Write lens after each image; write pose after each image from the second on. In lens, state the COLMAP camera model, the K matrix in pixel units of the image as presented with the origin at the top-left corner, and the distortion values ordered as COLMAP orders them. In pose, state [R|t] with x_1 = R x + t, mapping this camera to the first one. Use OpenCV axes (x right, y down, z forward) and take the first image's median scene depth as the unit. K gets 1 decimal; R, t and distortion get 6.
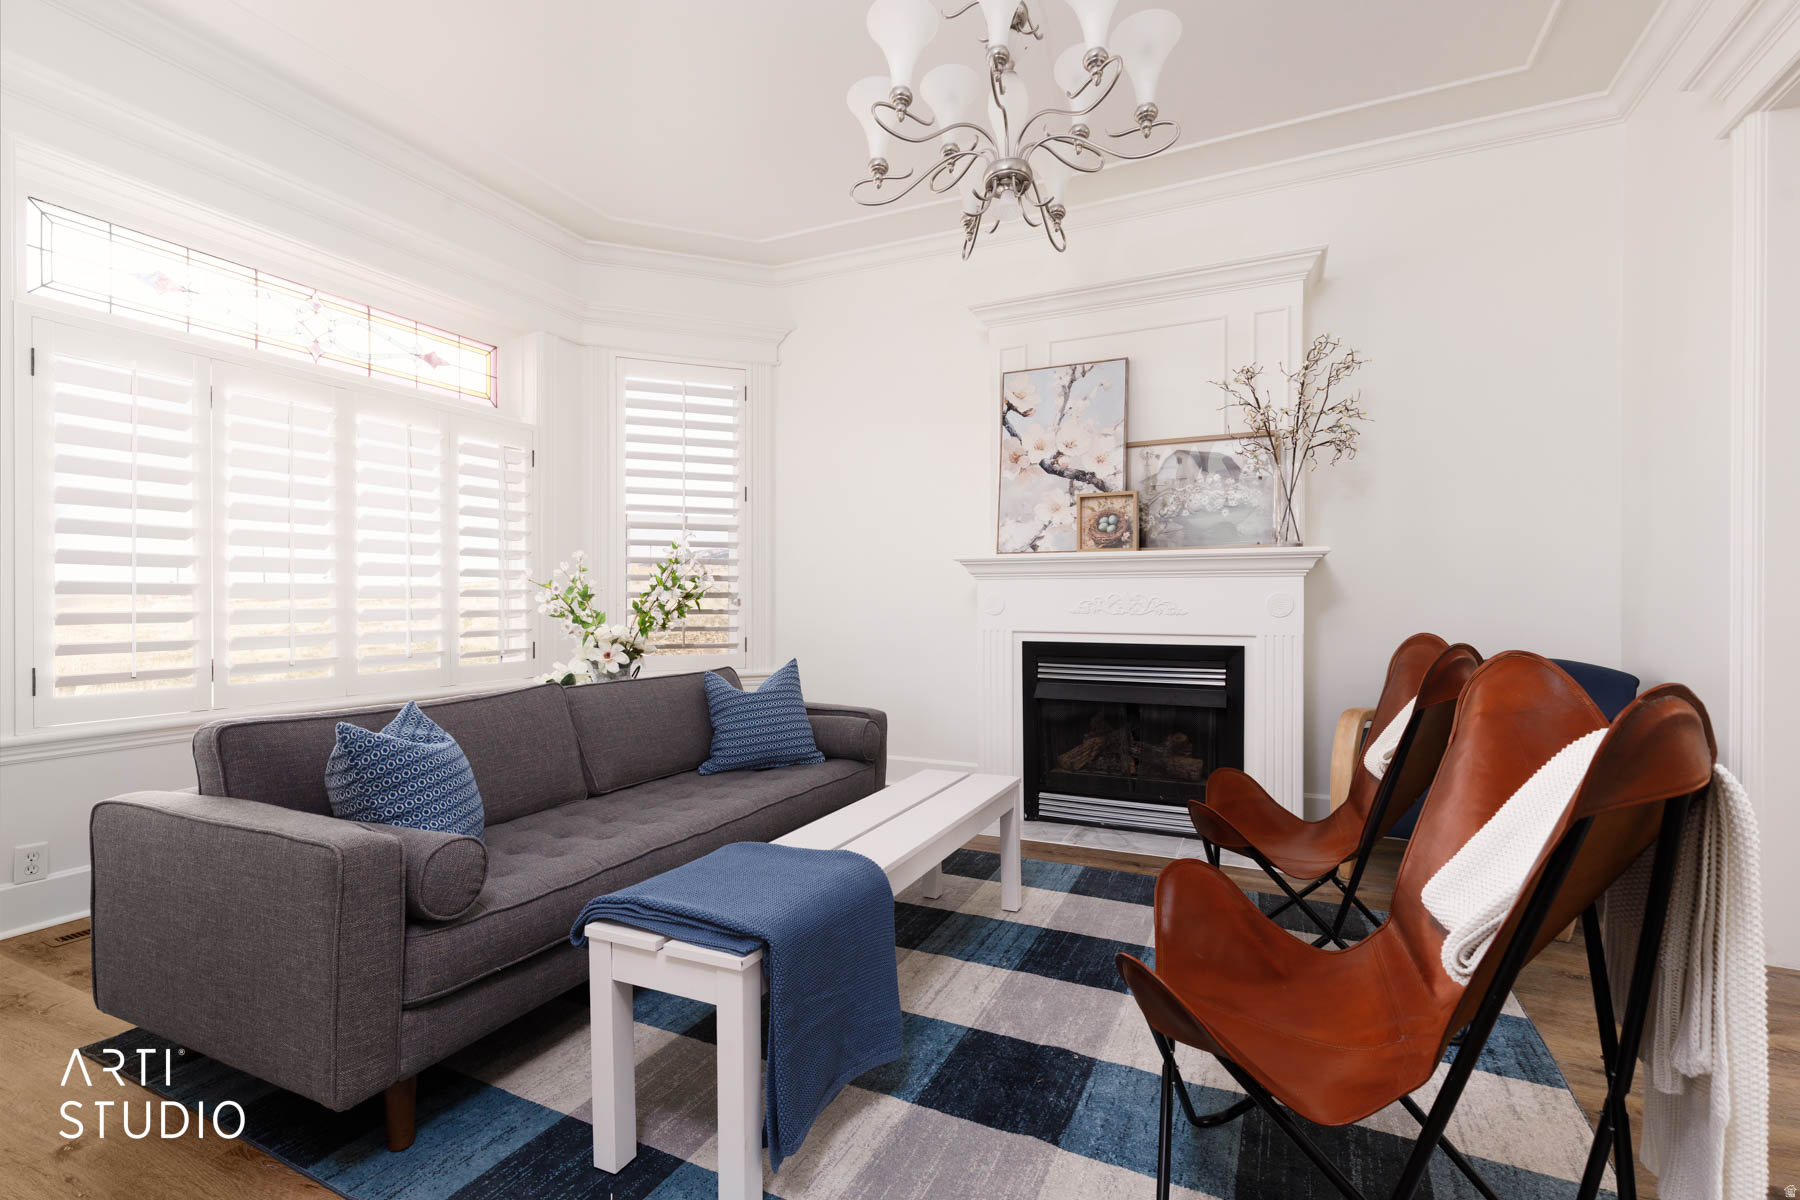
lens RADIAL K [[812.0, 0, 911.4], [0, 812.0, 605.8], [0, 0, 1]] dist [0.007010, -0.000944]
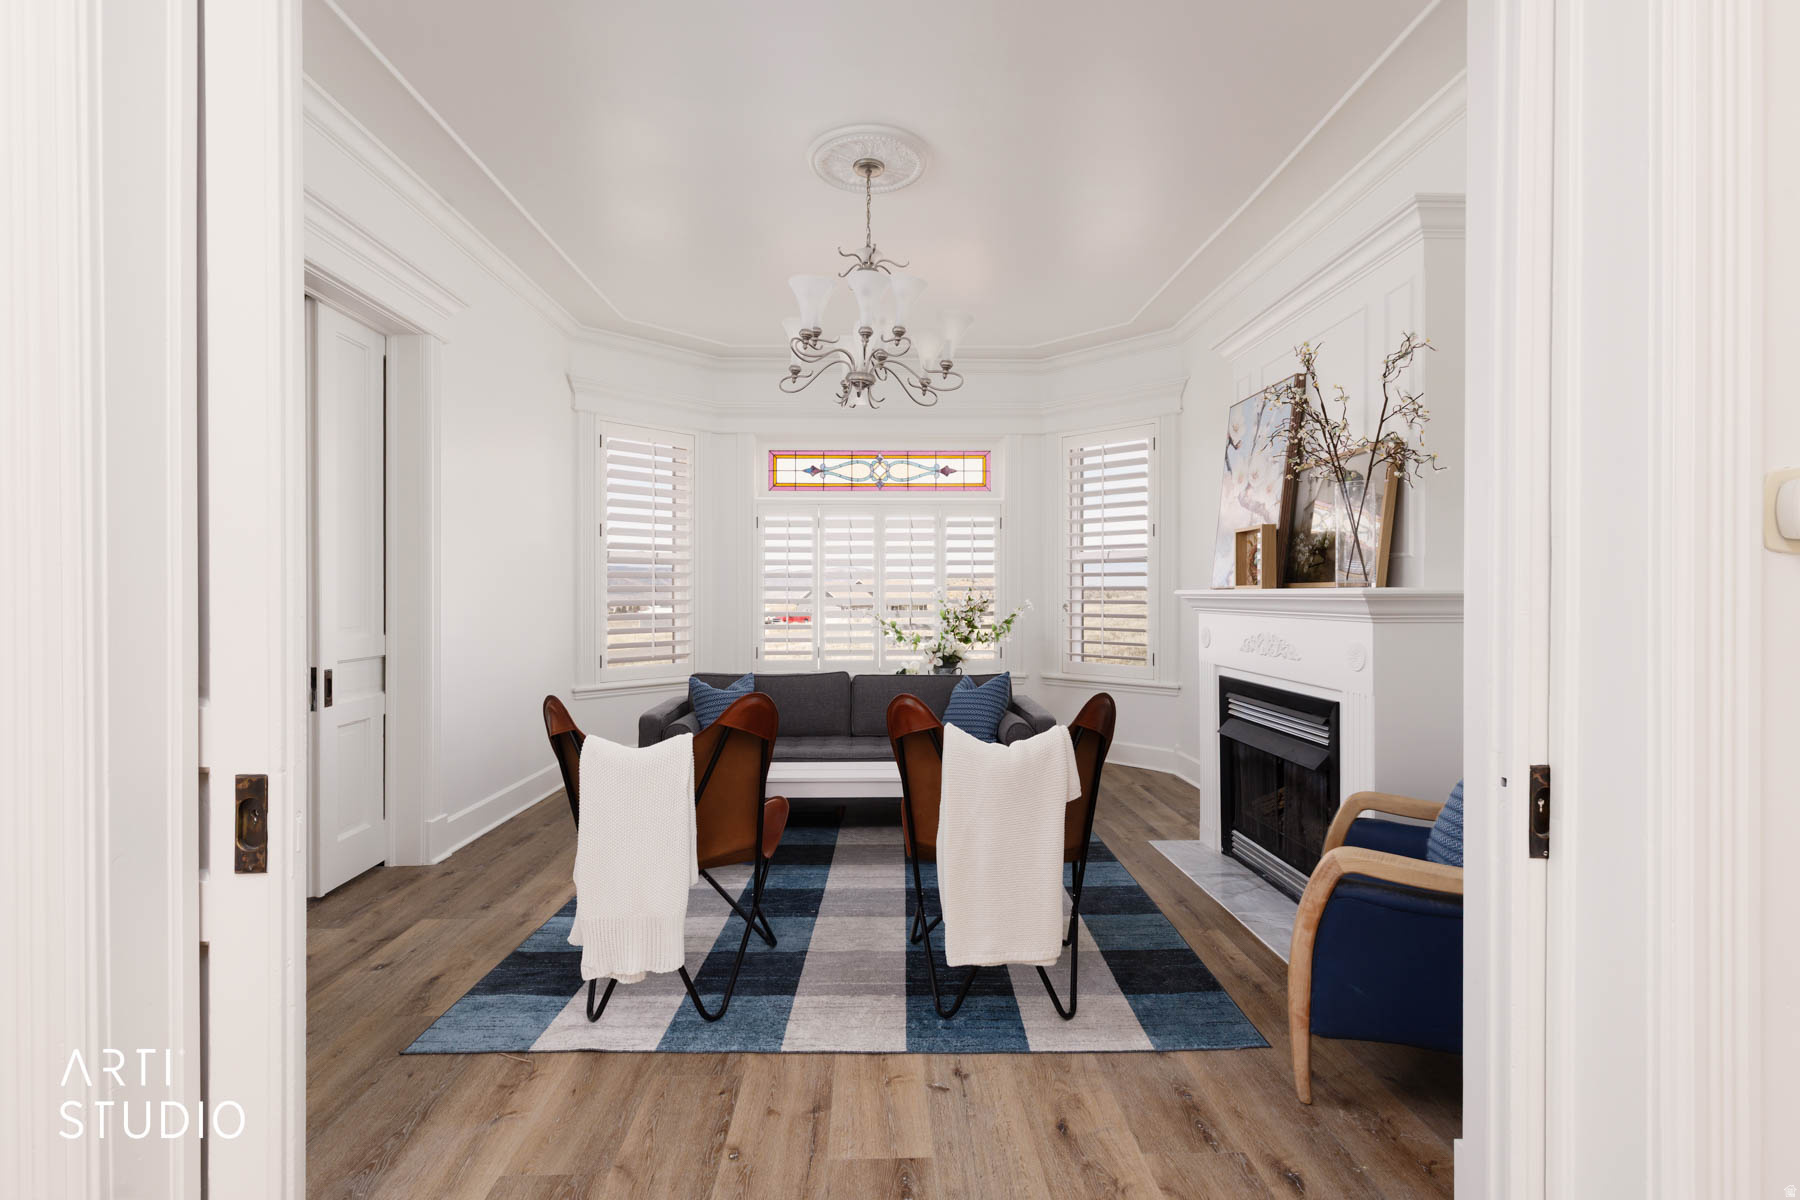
lens RADIAL K [[812.0, 0, 904.5], [0, 812.0, 593.5], [0, 0, 1]] dist [0.007010, -0.000944]
pose [[0.449411, 0.001119, -0.893324, 0.889480], [-0.003371, 0.999994, -0.000443, -0.057595], [0.893319, 0.003210, 0.449412, 0.201688]]
